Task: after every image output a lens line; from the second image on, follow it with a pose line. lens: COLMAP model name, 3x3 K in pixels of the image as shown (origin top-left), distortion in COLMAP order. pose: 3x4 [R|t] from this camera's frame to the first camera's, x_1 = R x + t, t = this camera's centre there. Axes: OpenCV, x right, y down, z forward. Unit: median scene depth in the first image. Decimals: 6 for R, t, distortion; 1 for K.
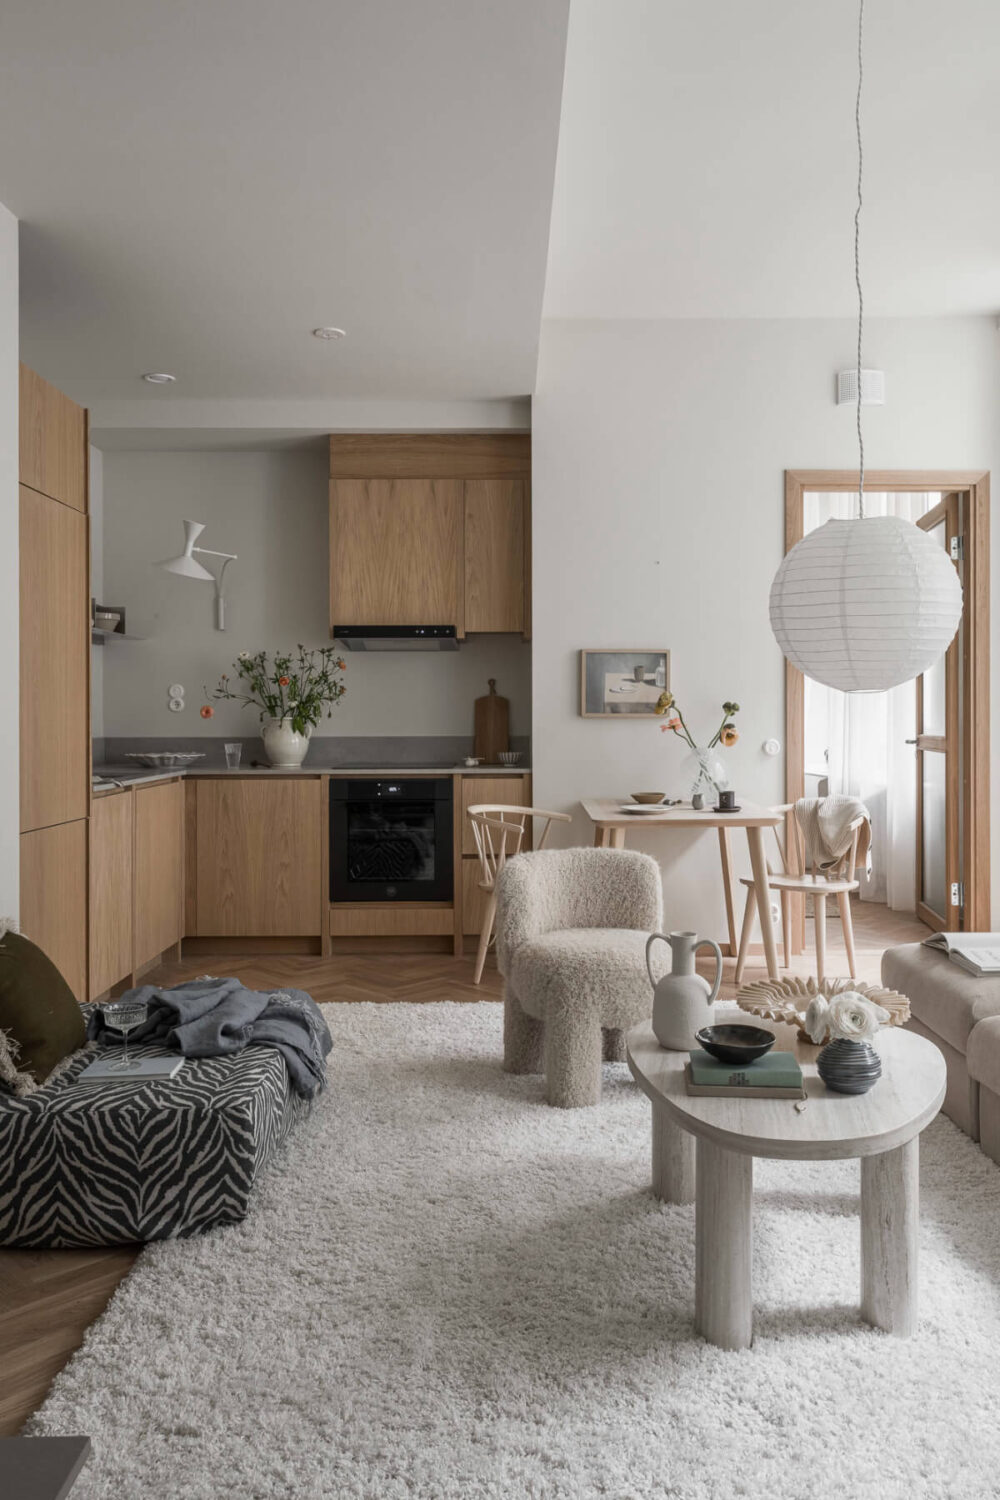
lens RADIAL K [[1201.3, 0, 532.7], [0, 1201.3, 750.7], [0, 0, 1]] dist [-0.000048, 0.002364]
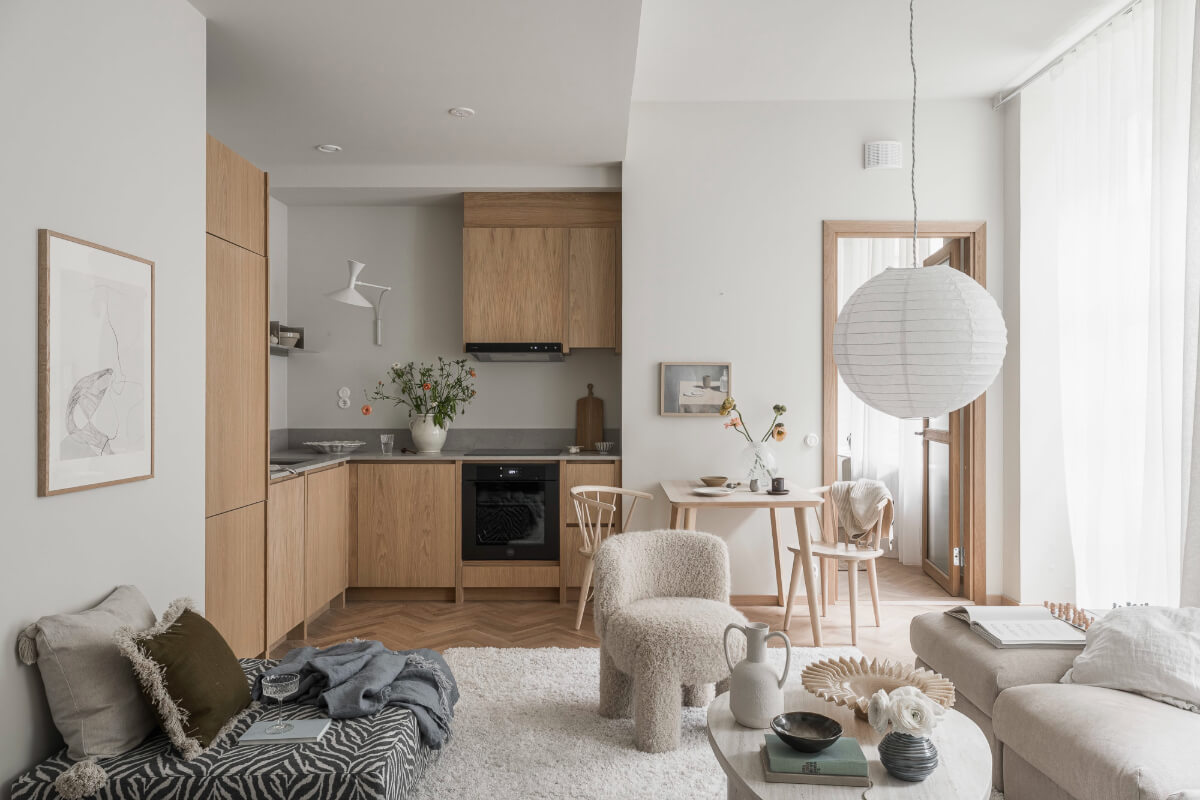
lens RADIAL K [[810.7, 0, 603.6], [0, 810.7, 403.0], [0, 0, 1]] dist [-0.001773, 0.001667]
pose [[0.999892, 0.003367, -0.014296, -0.007954], [-0.003385, 0.999993, -0.001262, -0.041476], [0.014292, 0.001310, 0.999897, 0.150458]]
